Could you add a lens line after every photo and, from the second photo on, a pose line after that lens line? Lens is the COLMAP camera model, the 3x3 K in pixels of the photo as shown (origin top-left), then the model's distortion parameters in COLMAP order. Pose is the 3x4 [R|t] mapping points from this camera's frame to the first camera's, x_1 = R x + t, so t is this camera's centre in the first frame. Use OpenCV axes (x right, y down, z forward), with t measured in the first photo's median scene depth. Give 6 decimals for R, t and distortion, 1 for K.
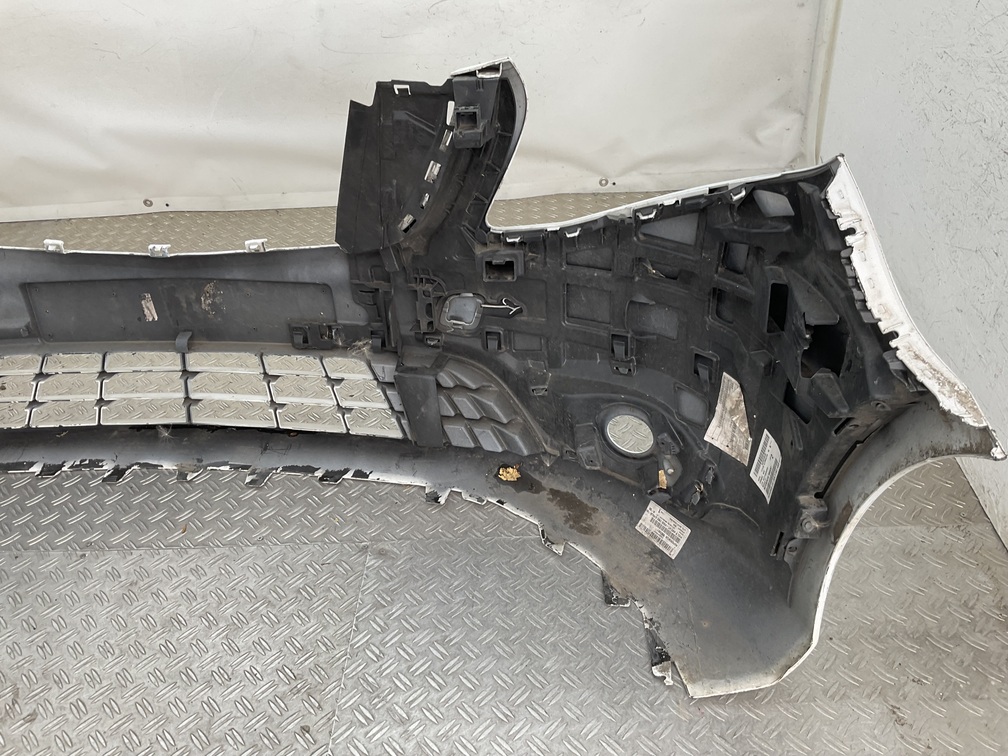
lens RADIAL K [[833.6, 0, 504.8], [0, 833.6, 383.6], [0, 0, 1]] dist [0.079810, -0.144545]
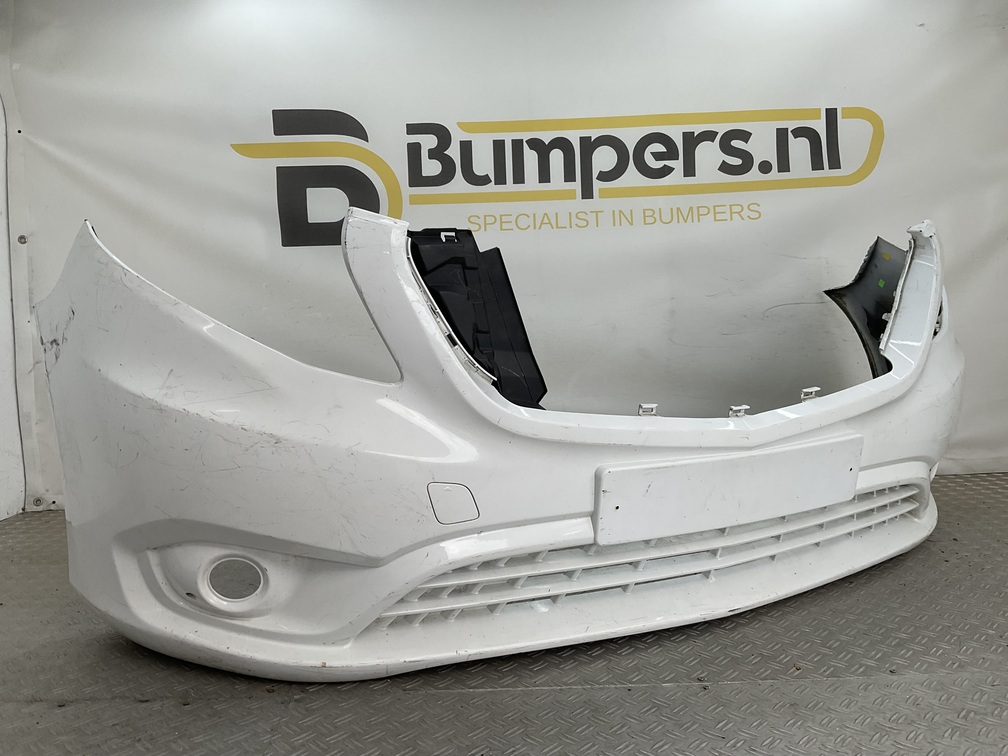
lens RADIAL K [[833.6, 0, 504.0], [0, 833.6, 379.2], [0, 0, 1]] dist [0.079810, -0.144545]
pose [[0.999385, 0.020649, 0.028349, -0.678958], [-0.002449, 0.847415, -0.530925, 0.369232], [-0.034986, 0.530529, 0.846944, 0.080694]]
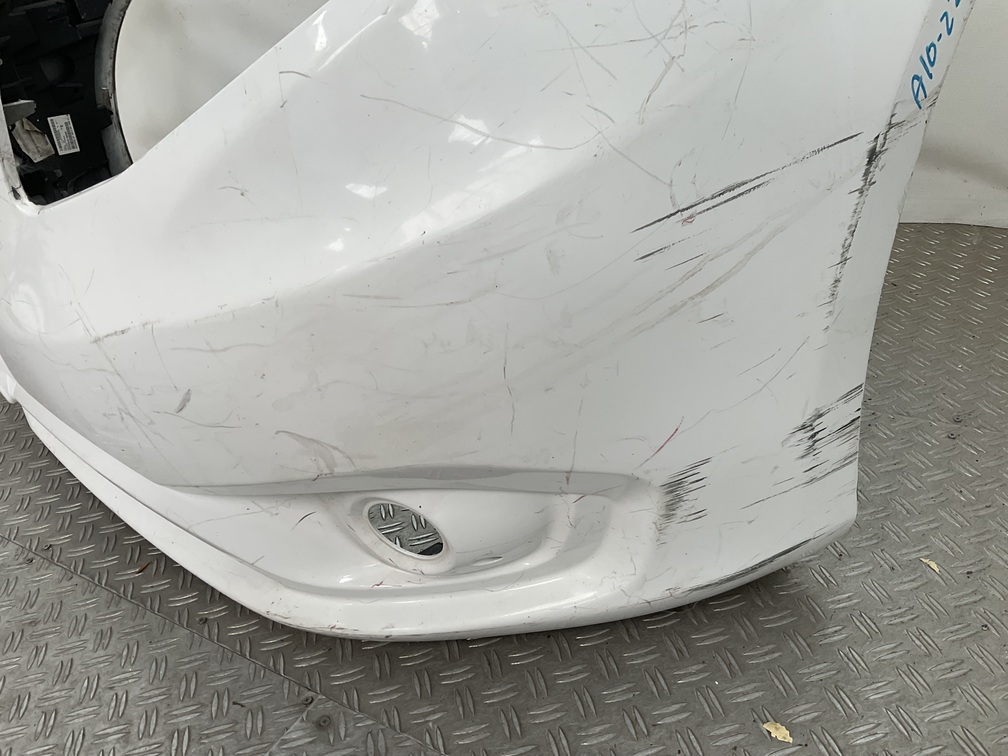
lens RADIAL K [[833.6, 0, 496.5], [0, 833.6, 377.2], [0, 0, 1]] dist [0.079810, -0.144545]
pose [[0.853506, 0.207150, -0.478138, 0.156891], [-0.241736, 0.970278, -0.011148, -0.039574], [0.461617, 0.125098, 0.878214, 0.480299]]
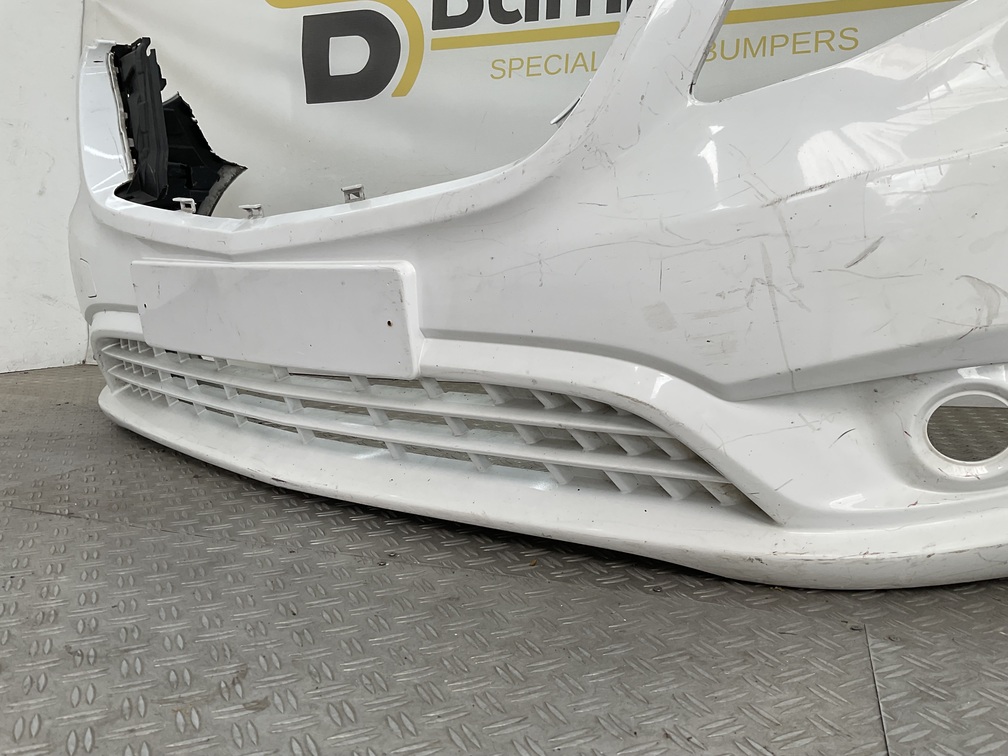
lens RADIAL K [[833.6, 0, 499.4], [0, 833.6, 380.6], [0, 0, 1]] dist [0.079810, -0.144545]
pose [[0.947968, 0.102285, -0.301488, -0.216200], [-0.234541, 0.864742, -0.444086, 0.322127], [0.215286, 0.491691, 0.843737, 0.372139]]
